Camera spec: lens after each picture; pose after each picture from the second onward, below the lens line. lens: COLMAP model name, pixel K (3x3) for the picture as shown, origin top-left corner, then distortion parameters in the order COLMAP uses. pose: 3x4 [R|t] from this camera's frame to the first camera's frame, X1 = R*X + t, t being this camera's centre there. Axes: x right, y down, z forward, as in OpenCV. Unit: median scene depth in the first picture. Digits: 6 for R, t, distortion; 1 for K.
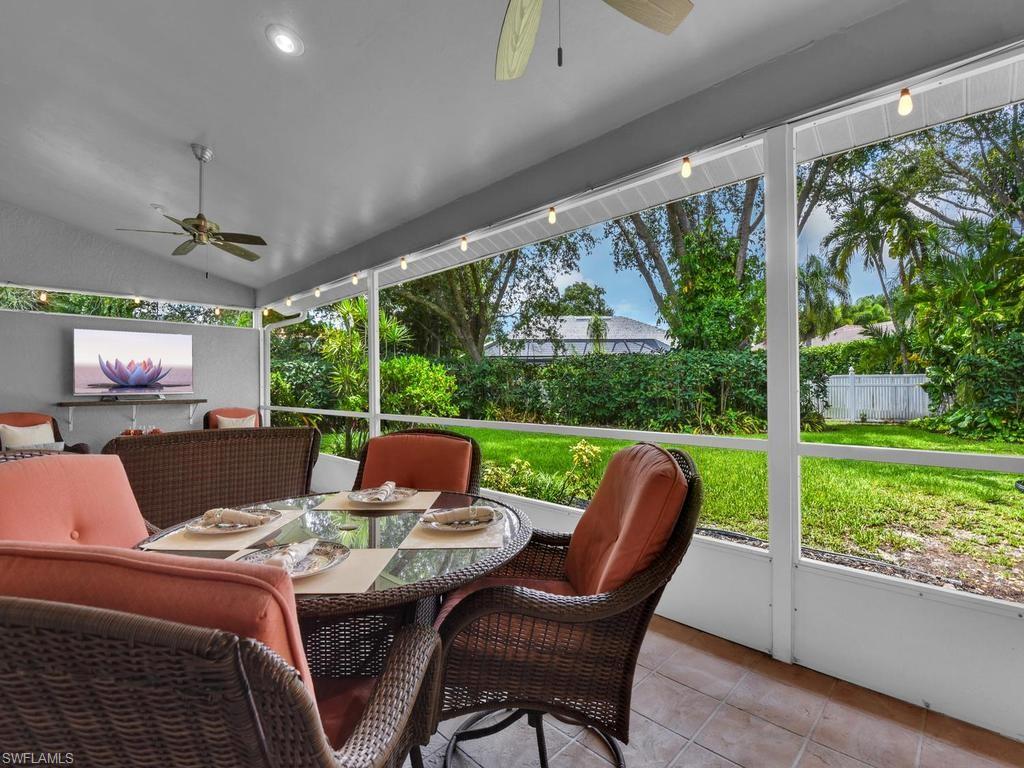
lens RADIAL K [[467.1, 0, 510.9], [0, 467.1, 381.8], [0, 0, 1]] dist [-0.013494, -0.001030]
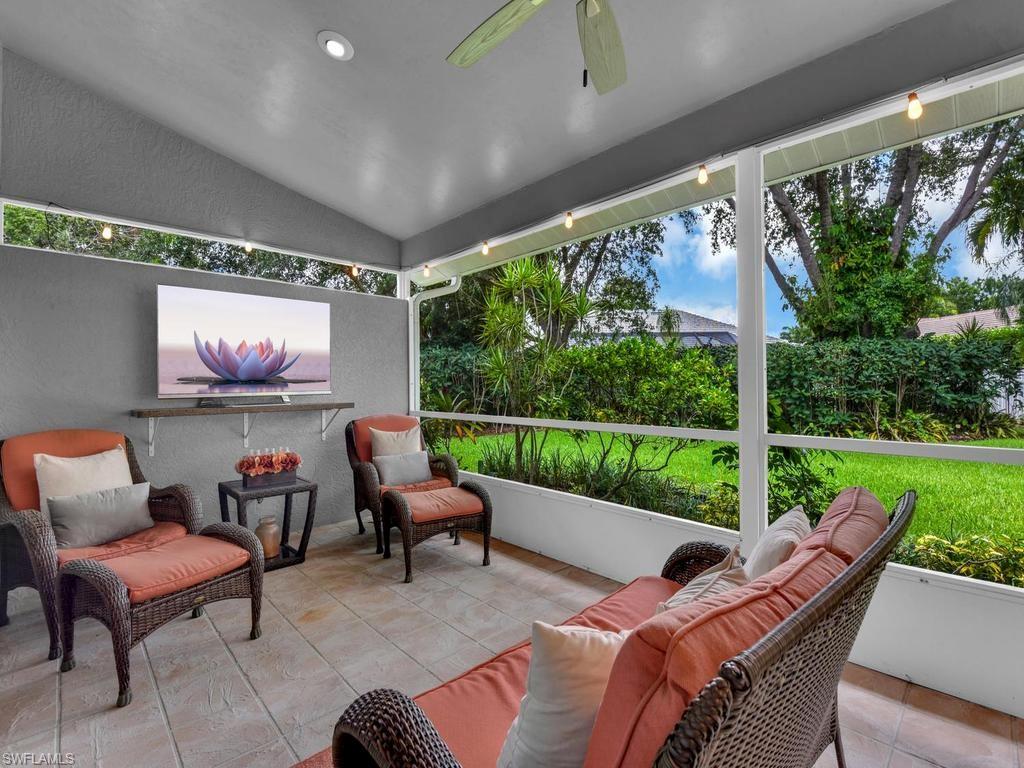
lens RADIAL K [[438.9, 0, 512.6], [0, 438.9, 375.3], [0, 0, 1]] dist [-0.040457, -0.000059]
pose [[0.999825, -0.003728, -0.018308, -0.413864], [0.003504, 0.999919, -0.012275, 0.007869], [0.018352, 0.012208, 0.999757, 0.395859]]
